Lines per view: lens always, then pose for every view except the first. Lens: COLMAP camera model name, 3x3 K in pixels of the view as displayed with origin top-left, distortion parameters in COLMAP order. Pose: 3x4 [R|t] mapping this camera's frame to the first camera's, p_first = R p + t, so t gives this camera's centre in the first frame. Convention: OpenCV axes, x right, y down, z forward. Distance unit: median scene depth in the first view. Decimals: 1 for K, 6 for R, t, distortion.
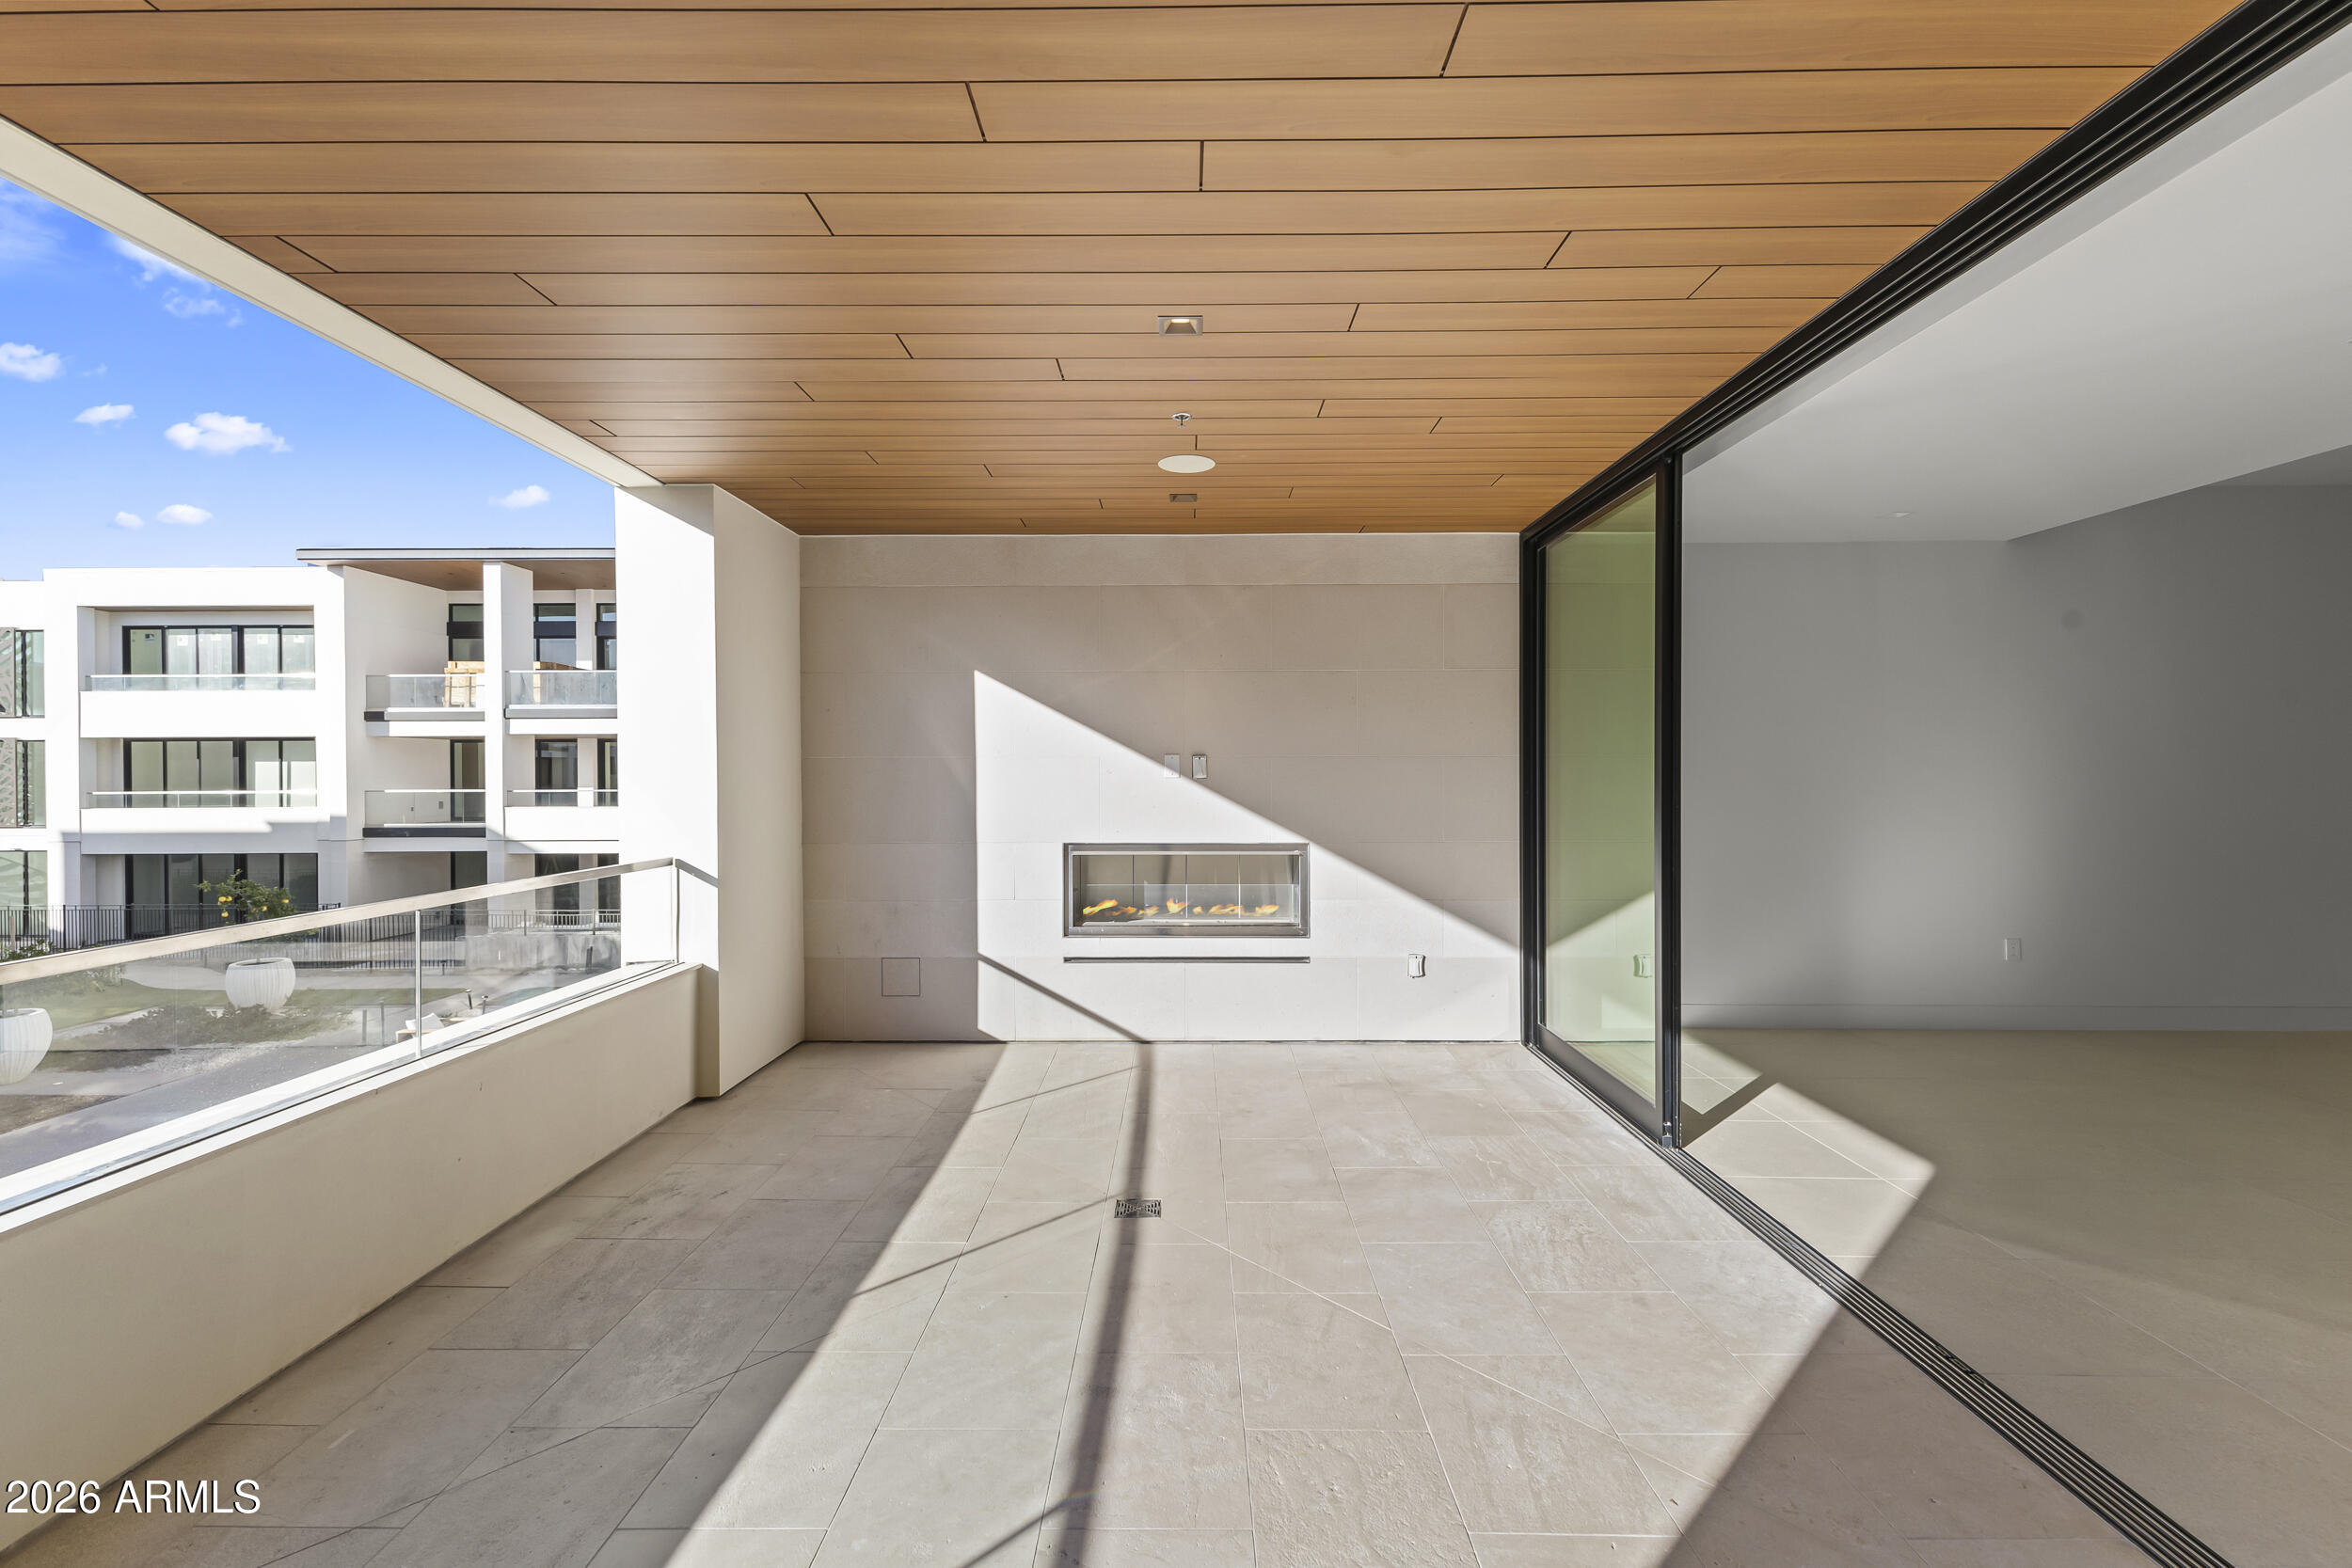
lens RADIAL K [[1030.4, 0, 1173.4], [0, 1030.4, 776.0], [0, 0, 1]] dist [0.015203, 0.000182]
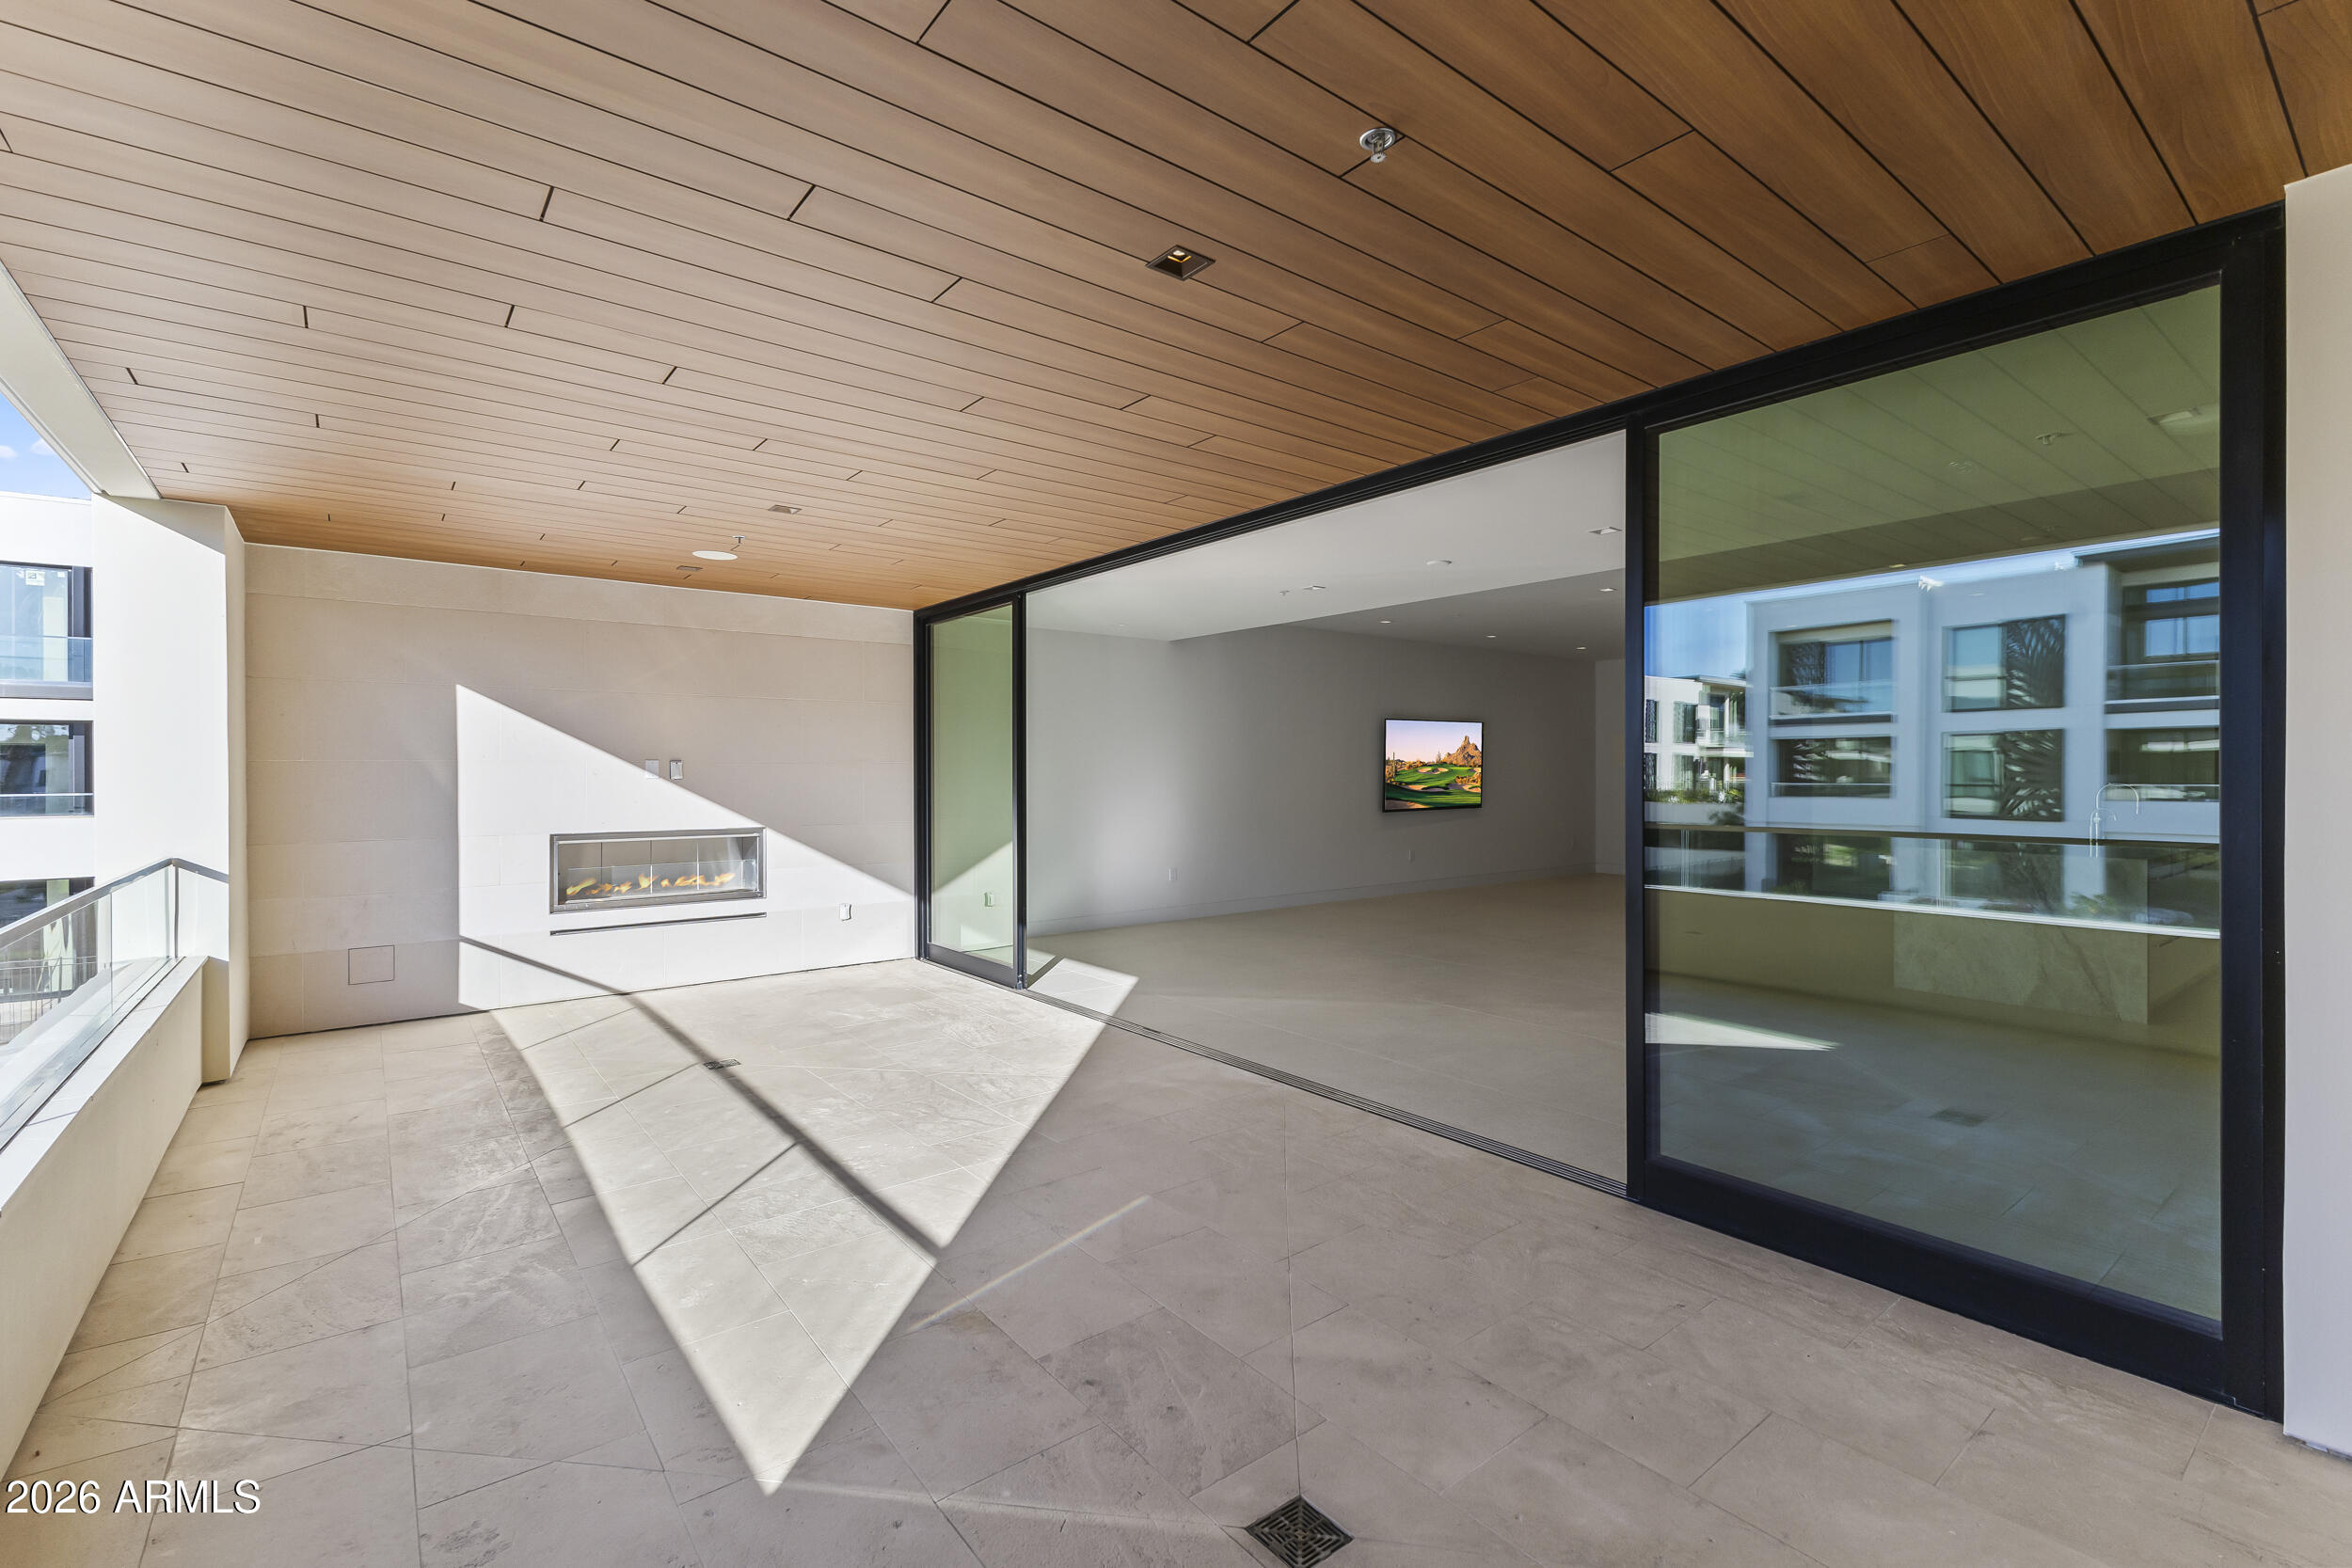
lens RADIAL K [[1033.2, 0, 1185.5], [0, 1033.2, 780.2], [0, 0, 1]] dist [0.031998, -0.005944]
pose [[0.774215, -0.004916, 0.632903, -0.302305], [0.001379, 0.999981, 0.006080, -0.003447], [-0.632921, -0.003835, 0.774207, -0.390492]]
